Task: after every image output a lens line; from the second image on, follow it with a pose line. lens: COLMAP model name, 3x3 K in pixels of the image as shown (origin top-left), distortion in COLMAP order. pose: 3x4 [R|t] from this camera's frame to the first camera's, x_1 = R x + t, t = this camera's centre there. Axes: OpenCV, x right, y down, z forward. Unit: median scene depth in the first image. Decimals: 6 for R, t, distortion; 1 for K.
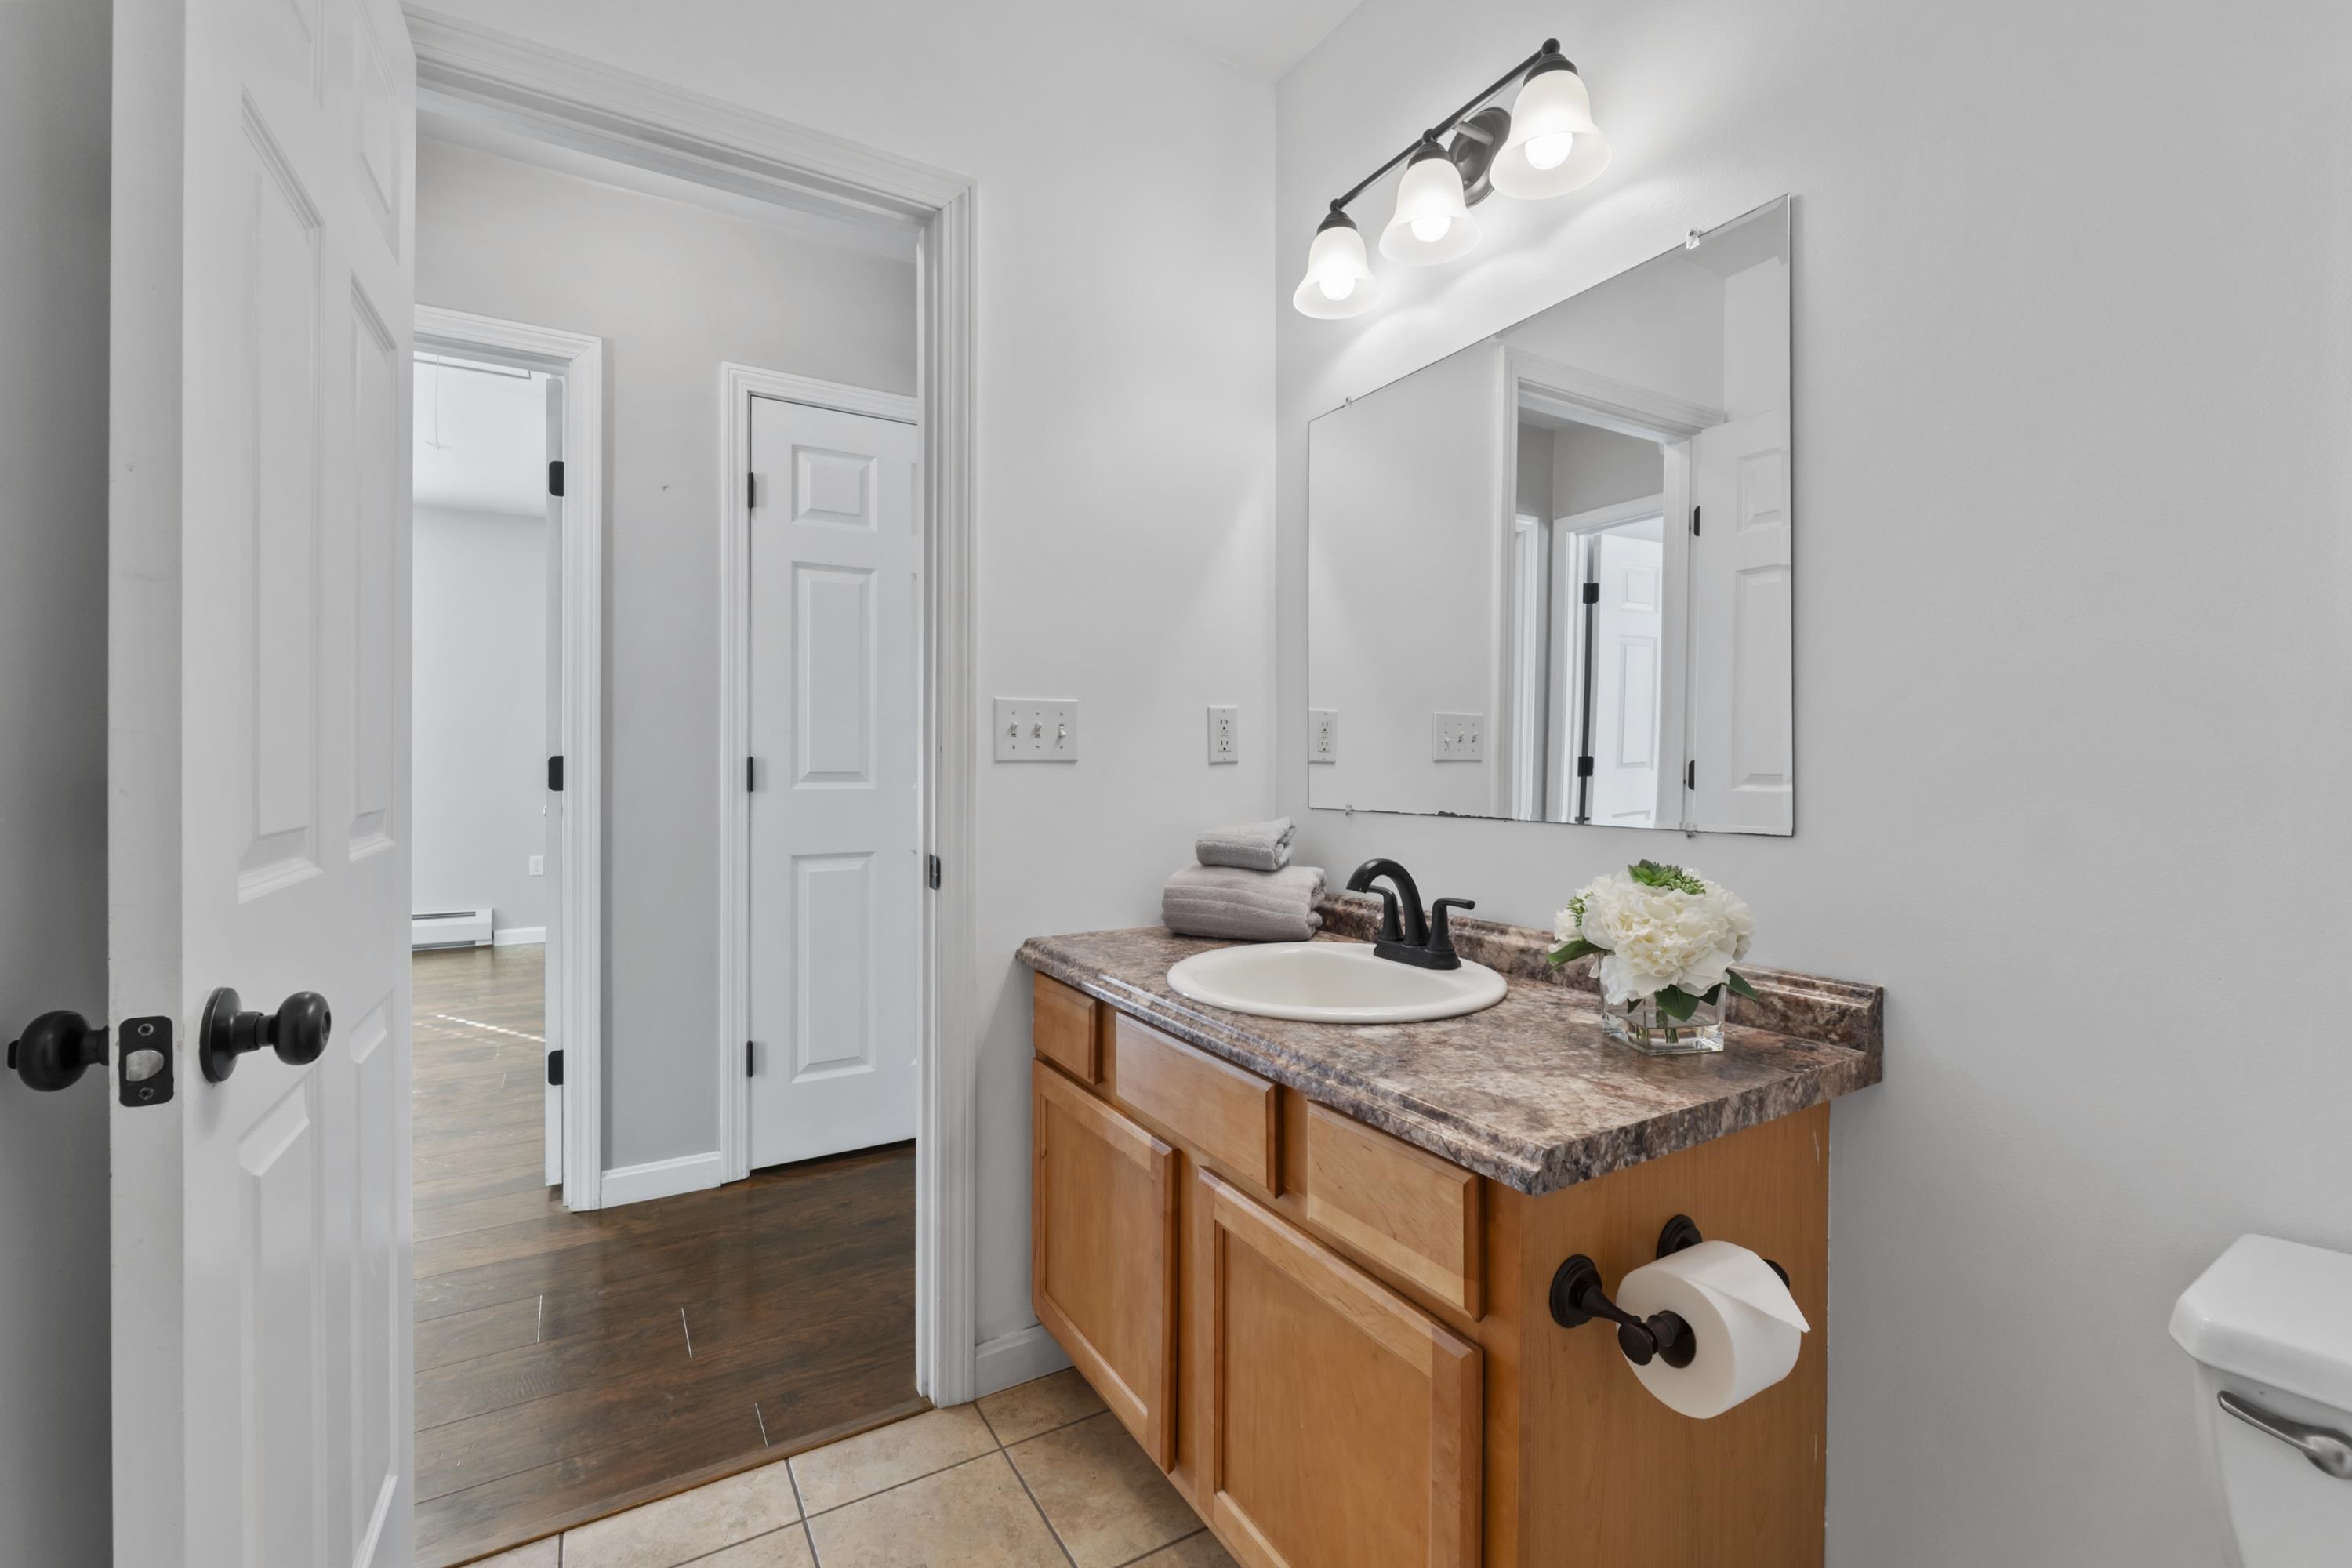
lens RADIAL K [[991.8, 0, 1188.1], [0, 991.8, 774.2], [0, 0, 1]] dist [-0.007829, -0.000618]
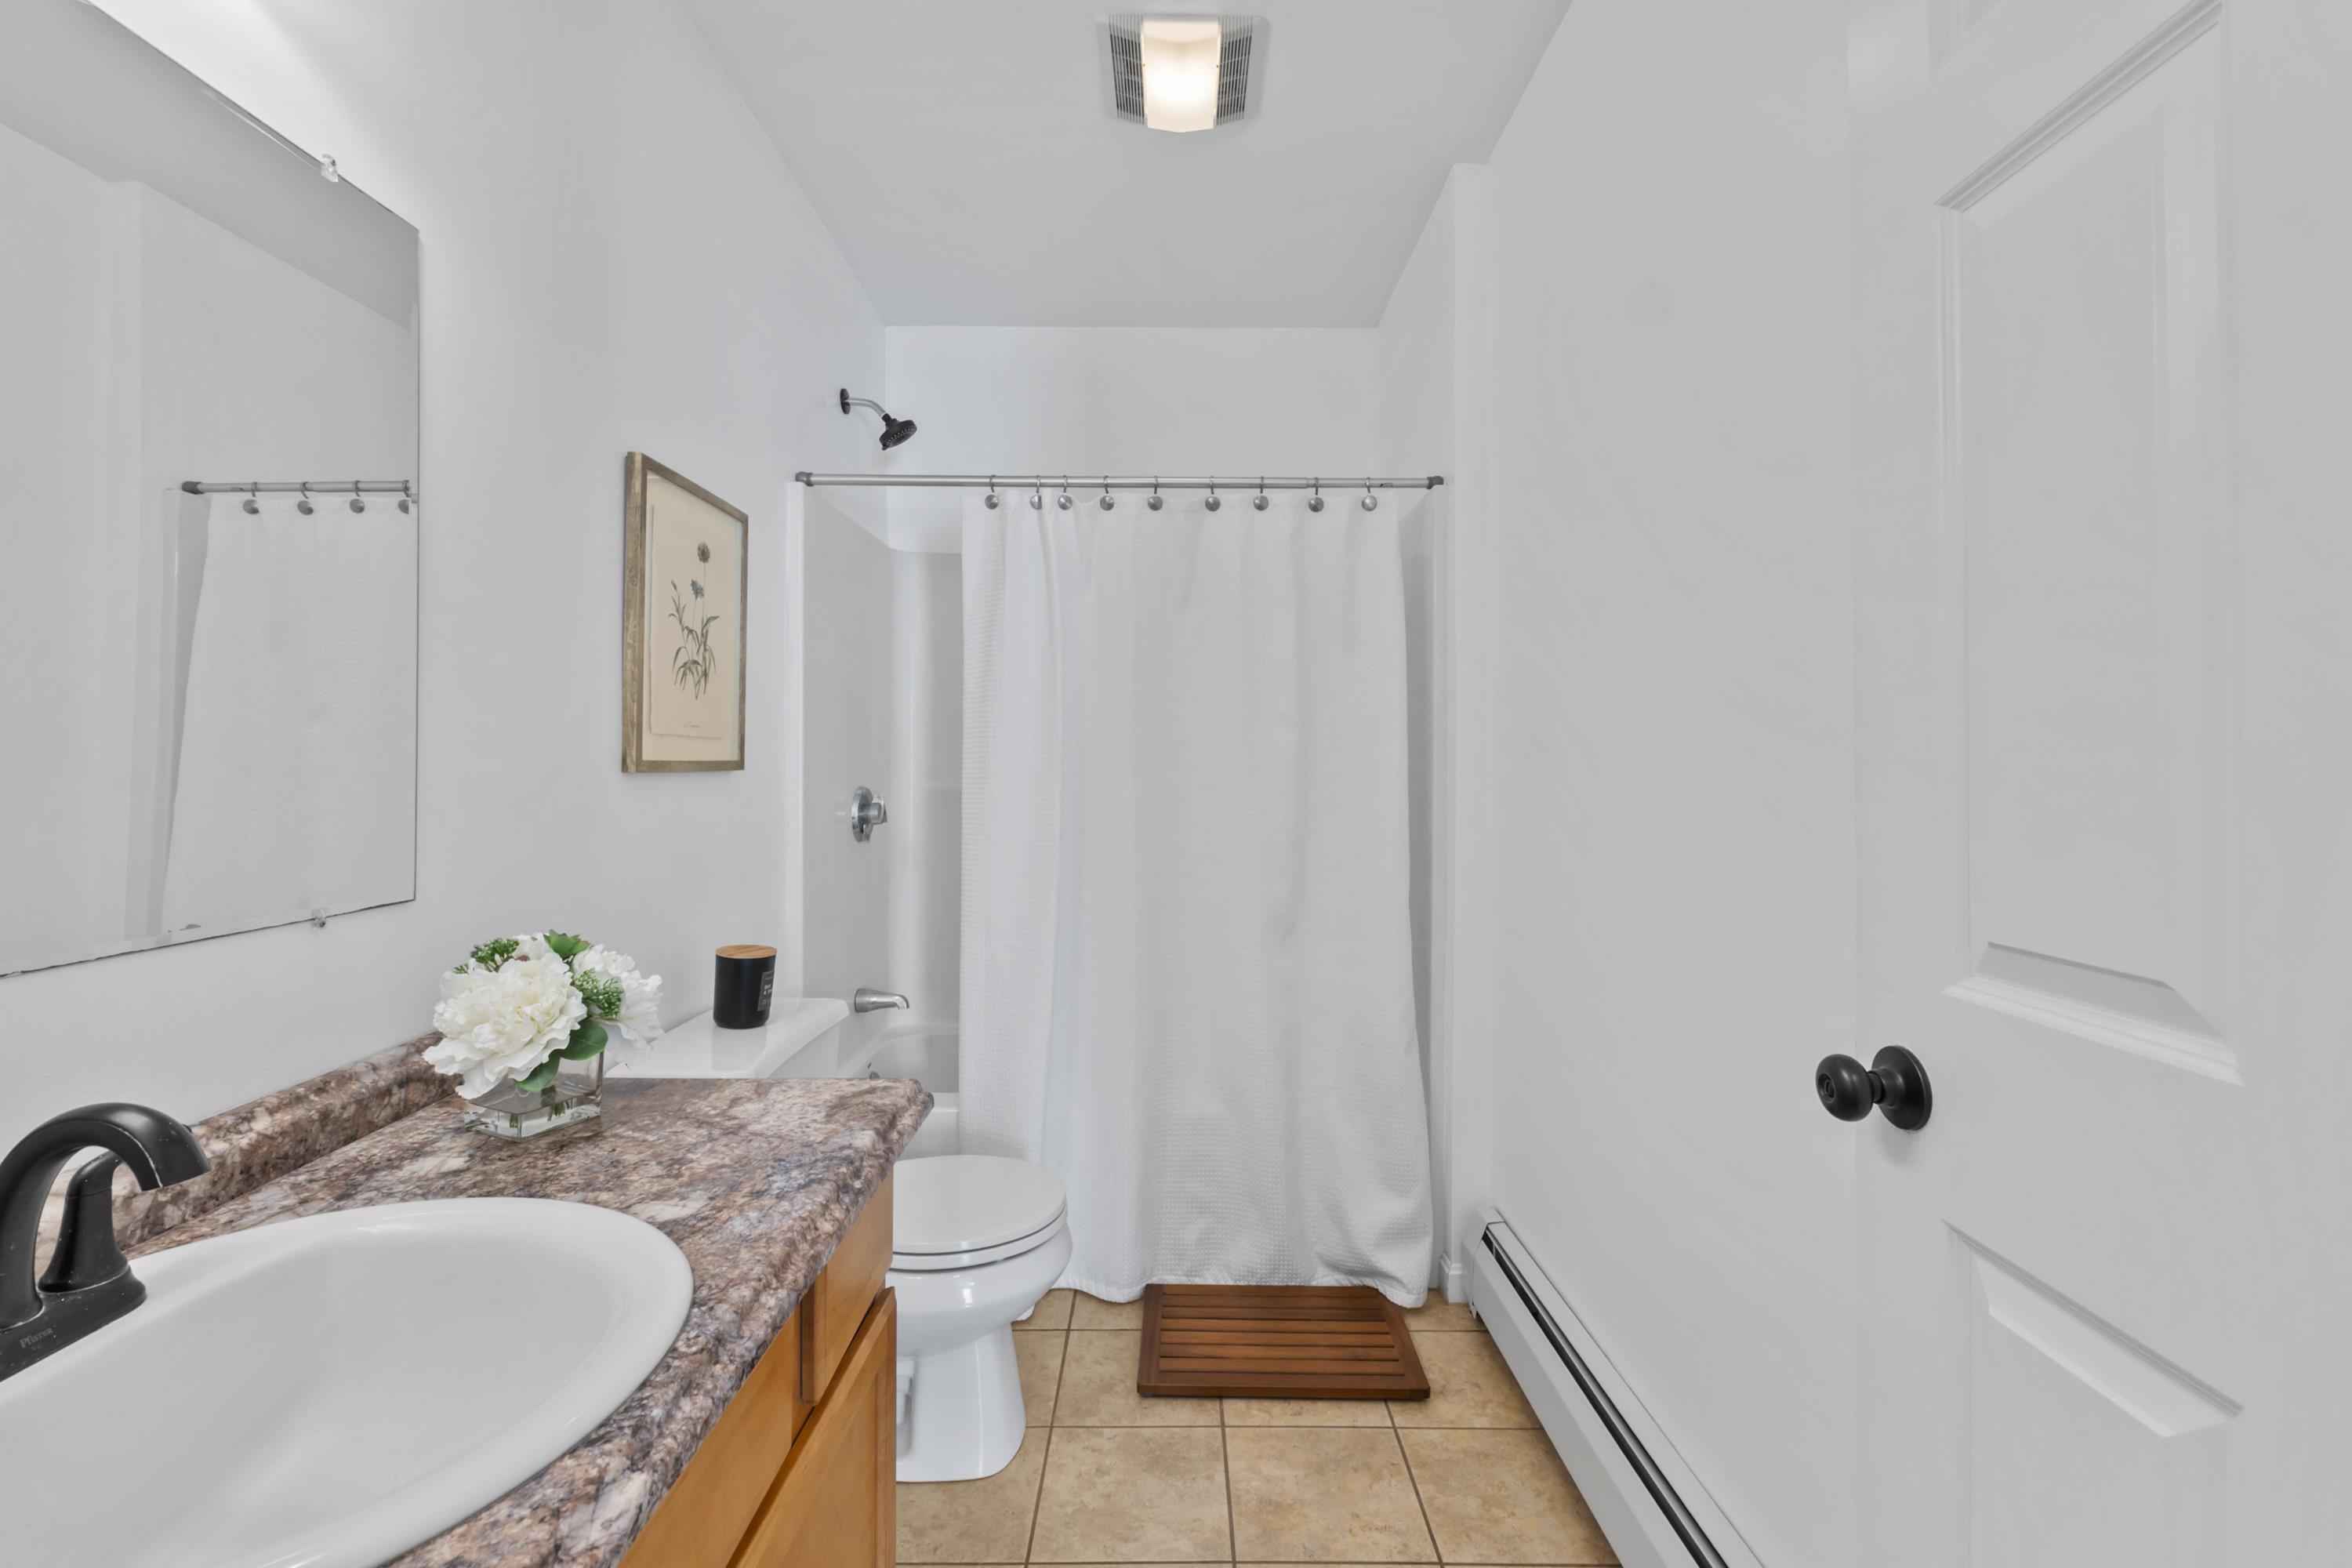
lens RADIAL K [[991.8, 0, 1170.5], [0, 991.8, 772.3], [0, 0, 1]] dist [-0.007829, -0.000618]
pose [[-0.861987, -0.006424, 0.506890, -0.585821], [0.000199, 0.999915, 0.013012, -0.083270], [-0.506930, 0.011317, -0.861913, 1.698015]]
